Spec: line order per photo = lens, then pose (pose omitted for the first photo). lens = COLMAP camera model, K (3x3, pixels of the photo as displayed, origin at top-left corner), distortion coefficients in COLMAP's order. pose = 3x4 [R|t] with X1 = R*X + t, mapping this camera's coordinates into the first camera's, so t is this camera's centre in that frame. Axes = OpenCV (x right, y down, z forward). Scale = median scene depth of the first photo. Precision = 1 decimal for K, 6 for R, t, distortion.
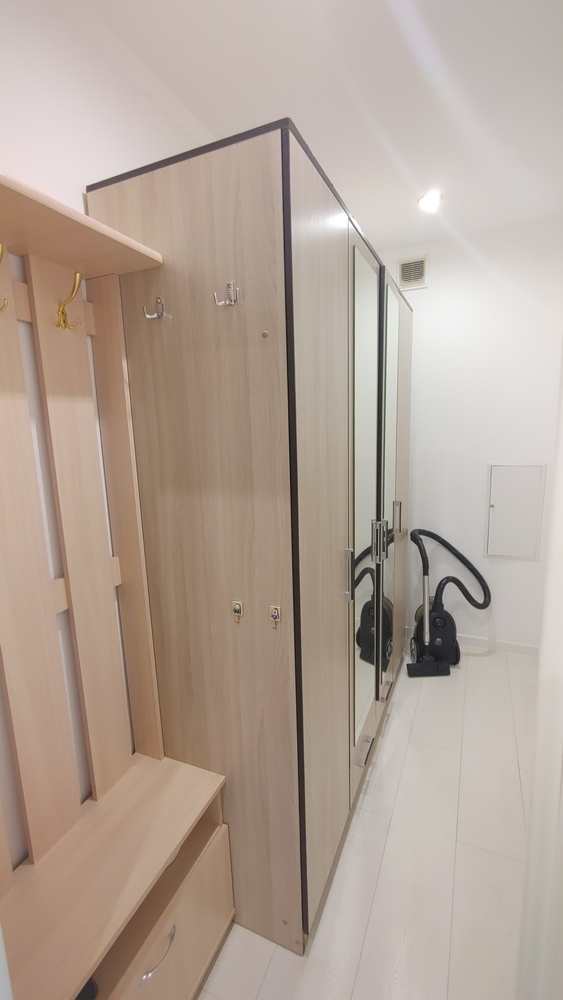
lens RADIAL K [[439.7, 0, 281.6], [0, 439.7, 497.8], [0, 0, 1]] dist [-0.000027, 0.000416]
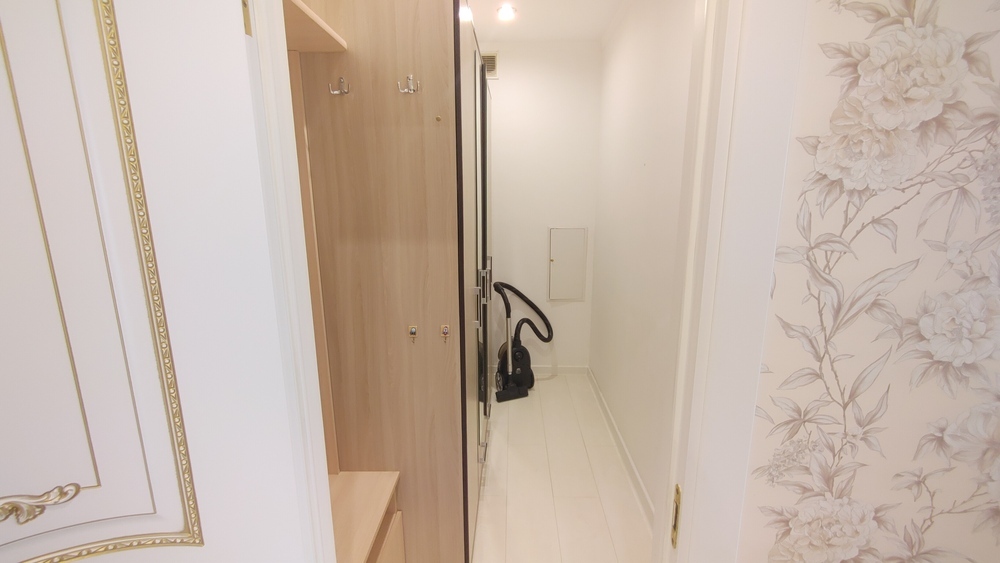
lens RADIAL K [[439.7, 0, 504.7], [0, 439.7, 281.8], [0, 0, 1]] dist [-0.000027, 0.000416]
pose [[0.918718, -0.049020, 0.391860, -0.185570], [0.038883, 0.998673, 0.033768, 0.039837], [-0.392995, -0.015787, 0.919405, -0.146663]]
